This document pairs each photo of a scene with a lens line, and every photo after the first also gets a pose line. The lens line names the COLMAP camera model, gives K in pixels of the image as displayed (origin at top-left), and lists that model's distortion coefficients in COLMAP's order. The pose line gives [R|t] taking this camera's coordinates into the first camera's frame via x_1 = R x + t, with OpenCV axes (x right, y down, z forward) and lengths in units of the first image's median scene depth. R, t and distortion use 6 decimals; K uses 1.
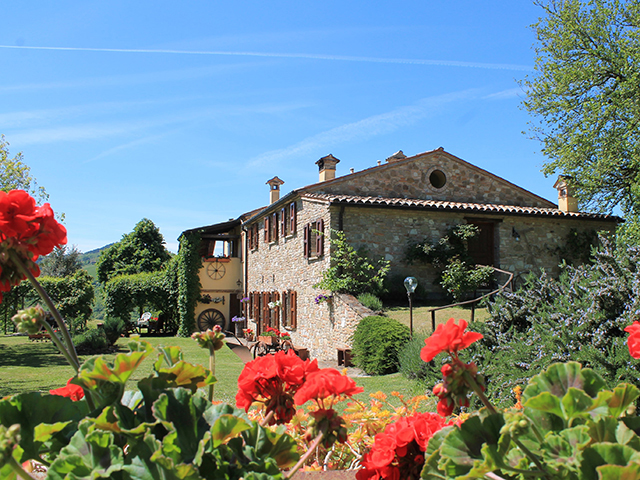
lens RADIAL K [[639.8, 0, 320.7], [0, 639.8, 239.9], [0, 0, 1]] dist [-0.184100, 0.000000]
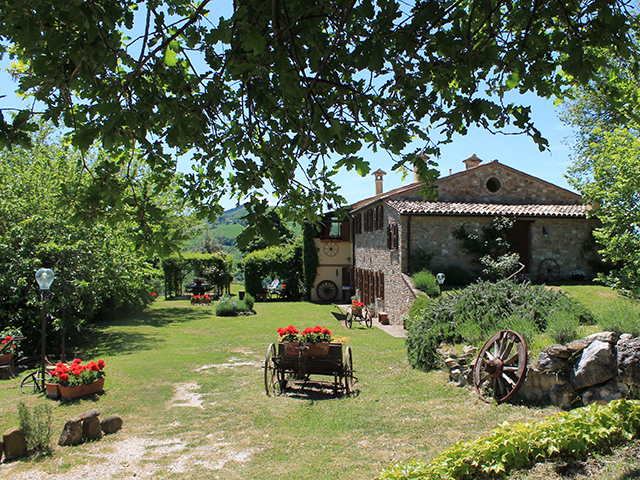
lens RADIAL K [[639.8, 0, 319.5], [0, 639.8, 240.3], [0, 0, 1]] dist [-0.184100, 0.000000]
pose [[0.979874, -0.008114, -0.199453, 0.092673], [0.020863, 0.997864, 0.061897, -0.069962], [0.198525, -0.064813, 0.977951, -0.315530]]
